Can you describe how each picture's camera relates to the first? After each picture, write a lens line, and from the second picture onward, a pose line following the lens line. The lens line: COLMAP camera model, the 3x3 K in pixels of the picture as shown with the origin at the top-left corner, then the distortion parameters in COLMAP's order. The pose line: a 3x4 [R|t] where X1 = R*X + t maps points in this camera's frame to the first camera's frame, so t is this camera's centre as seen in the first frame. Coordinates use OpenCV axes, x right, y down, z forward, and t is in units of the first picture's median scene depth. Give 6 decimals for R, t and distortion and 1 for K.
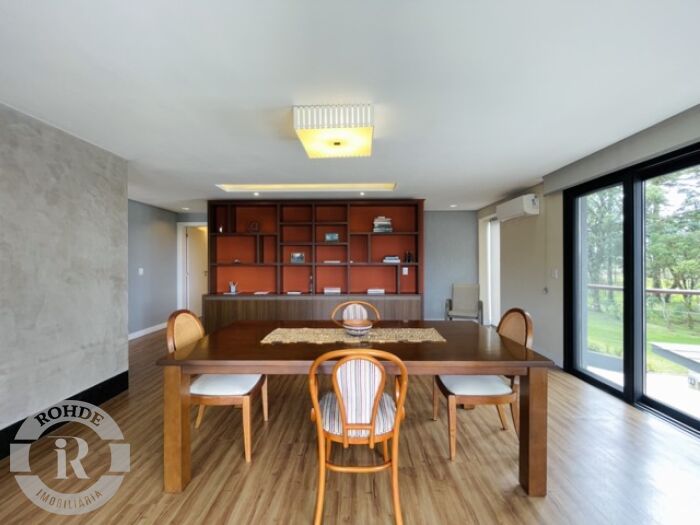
lens RADIAL K [[281.7, 0, 347.3], [0, 281.7, 259.9], [0, 0, 1]] dist [-0.003377, 0.000201]
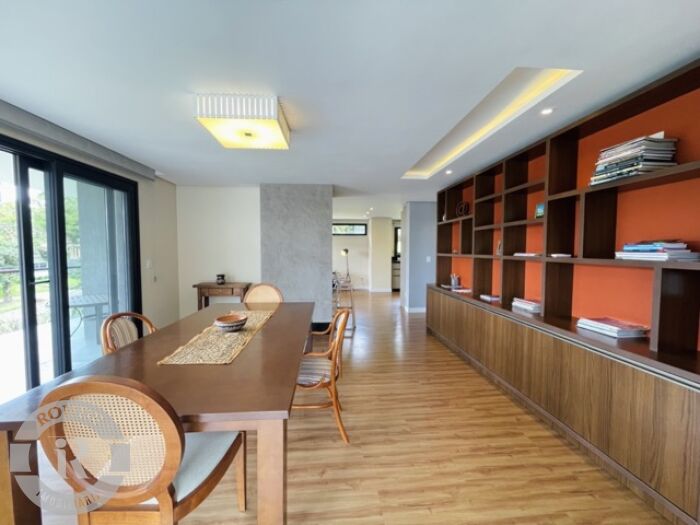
lens RADIAL K [[281.7, 0, 347.5], [0, 281.7, 265.2], [0, 0, 1]] dist [-0.003377, 0.000201]
pose [[0.098402, 0.047890, -0.993994, 0.907960], [-0.006257, 0.998851, 0.047504, 0.004711], [0.995127, 0.001545, 0.098589, 1.121671]]
